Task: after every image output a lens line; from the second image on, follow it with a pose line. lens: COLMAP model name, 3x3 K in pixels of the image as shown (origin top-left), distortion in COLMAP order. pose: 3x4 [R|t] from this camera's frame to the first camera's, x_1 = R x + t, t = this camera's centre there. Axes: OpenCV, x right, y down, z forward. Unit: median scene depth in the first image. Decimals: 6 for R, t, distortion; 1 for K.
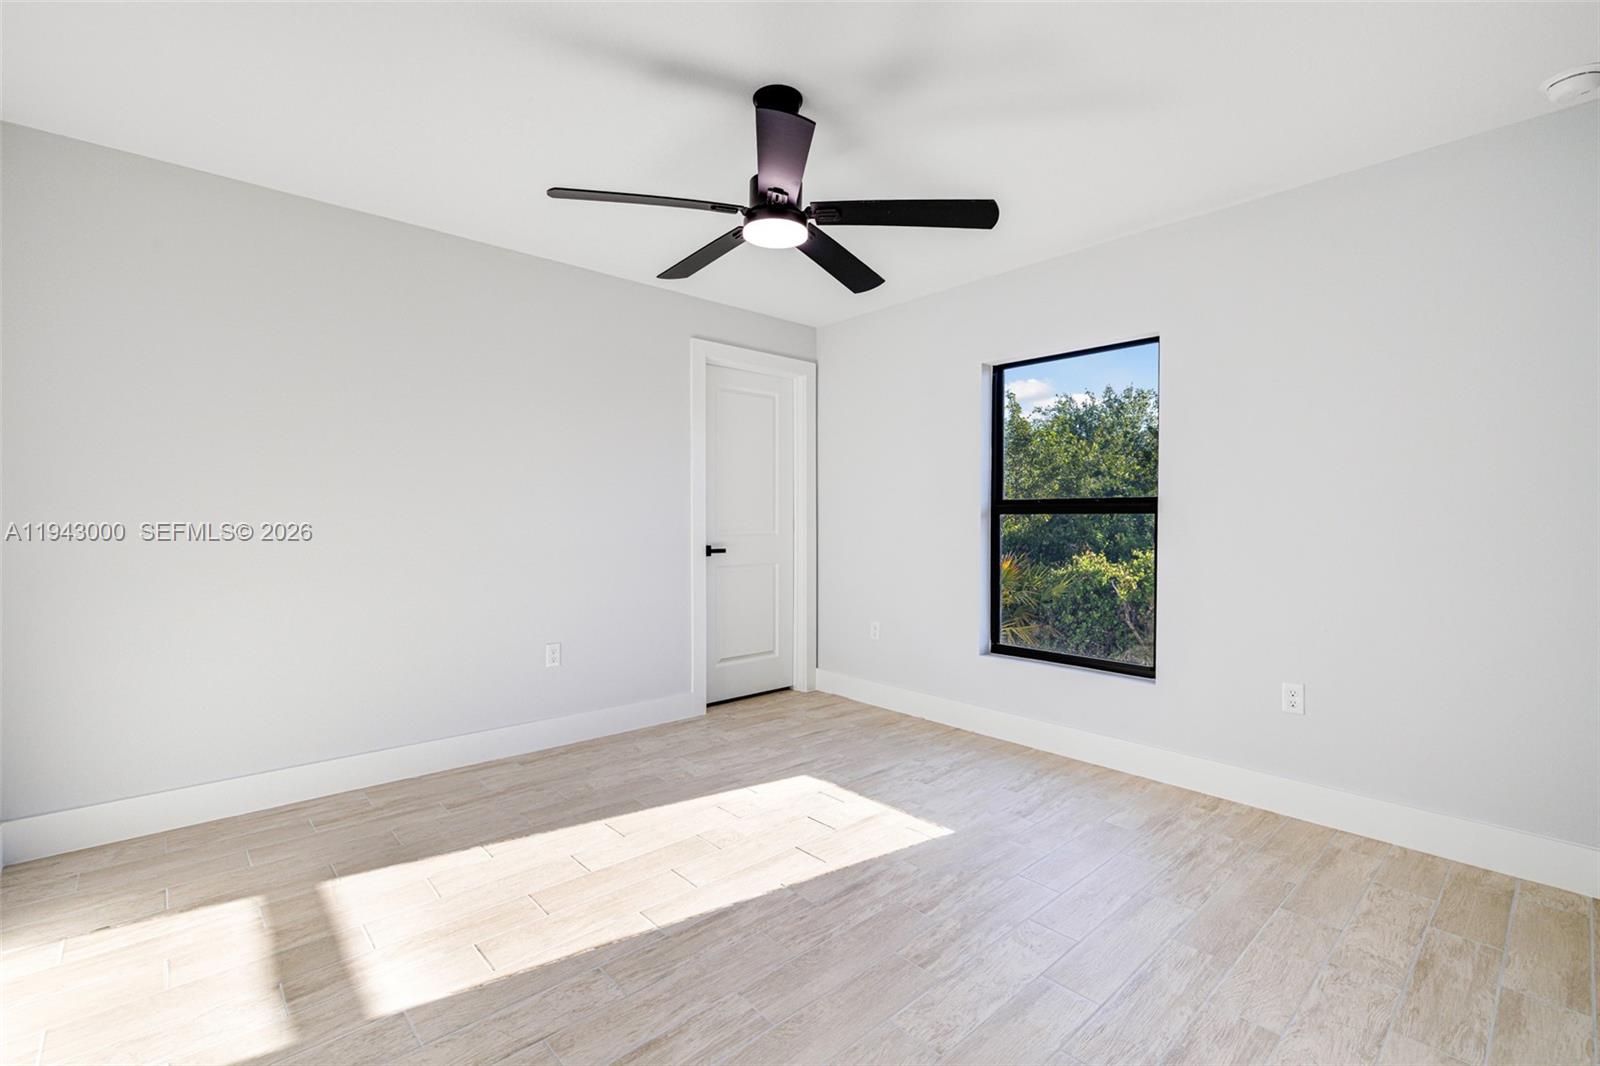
lens RADIAL K [[710.3, 0, 800.0], [0, 710.3, 533.0], [0, 0, 1]] dist [0.000319, 0.000692]
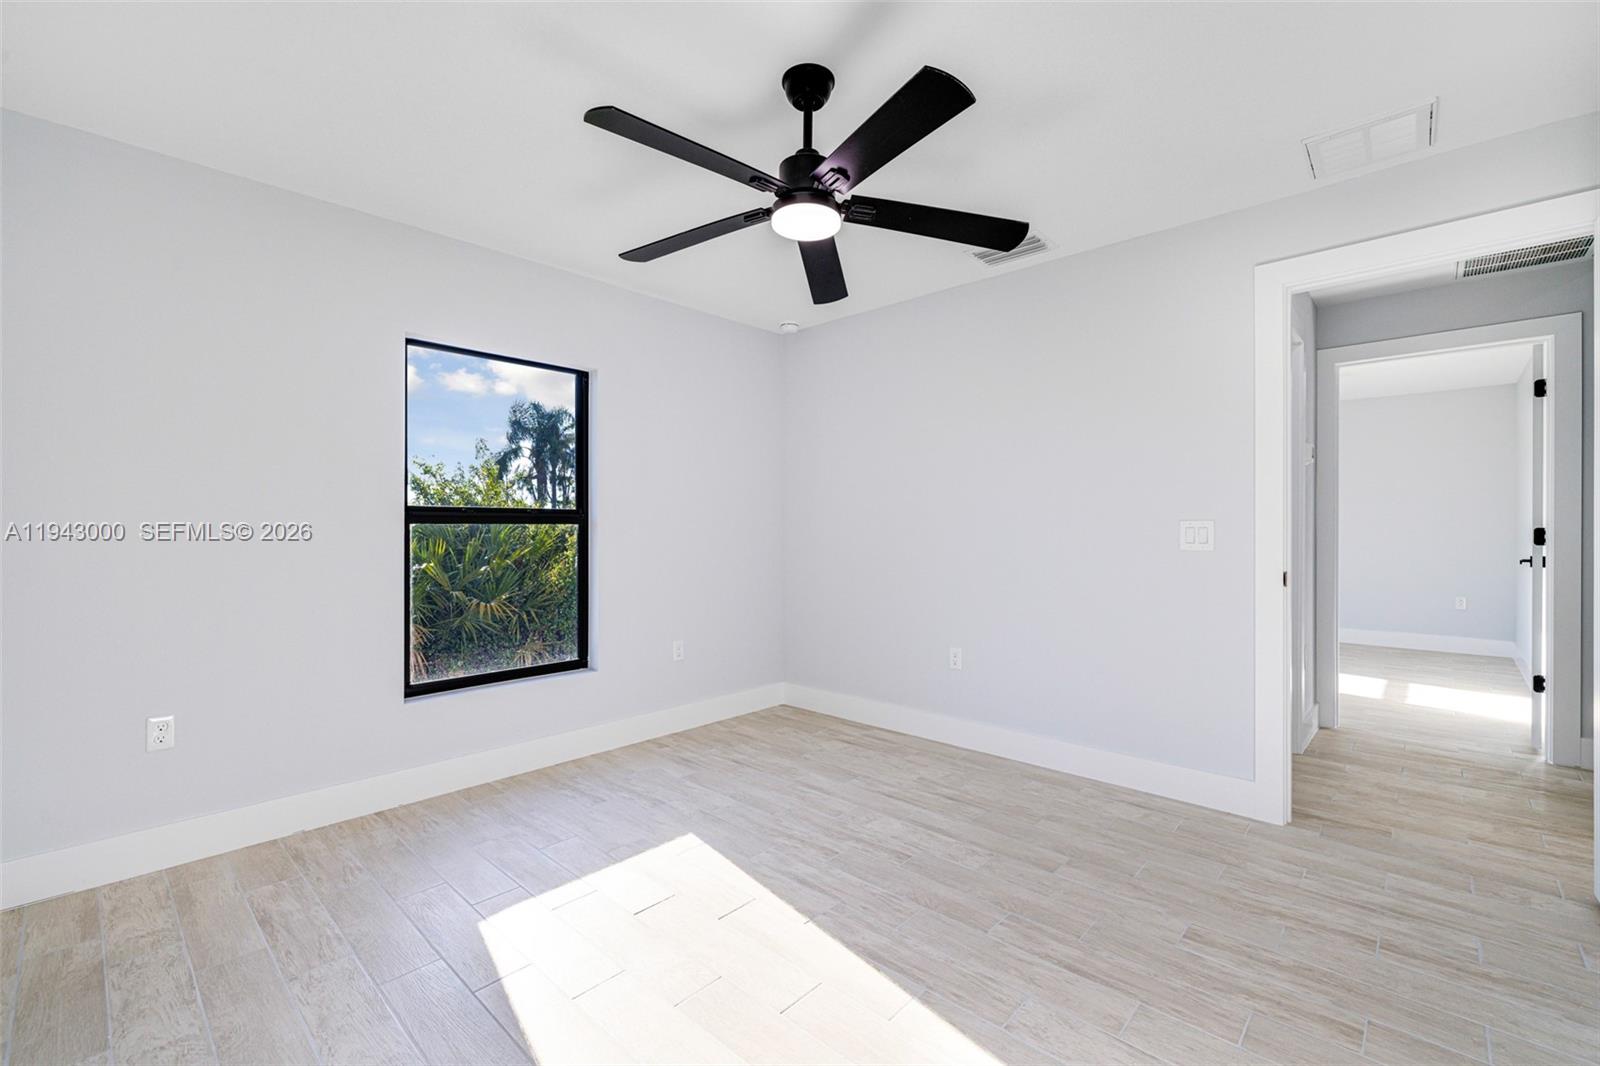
lens RADIAL K [[682.2, 0, 800.0], [0, 682.2, 533.0], [0, 0, 1]] dist [0.000099, 0.000005]
pose [[-0.084549, -0.008408, 0.996384, -0.729799], [0.022843, 0.999685, 0.010374, -0.019908], [-0.996157, 0.023637, -0.084330, 0.857672]]
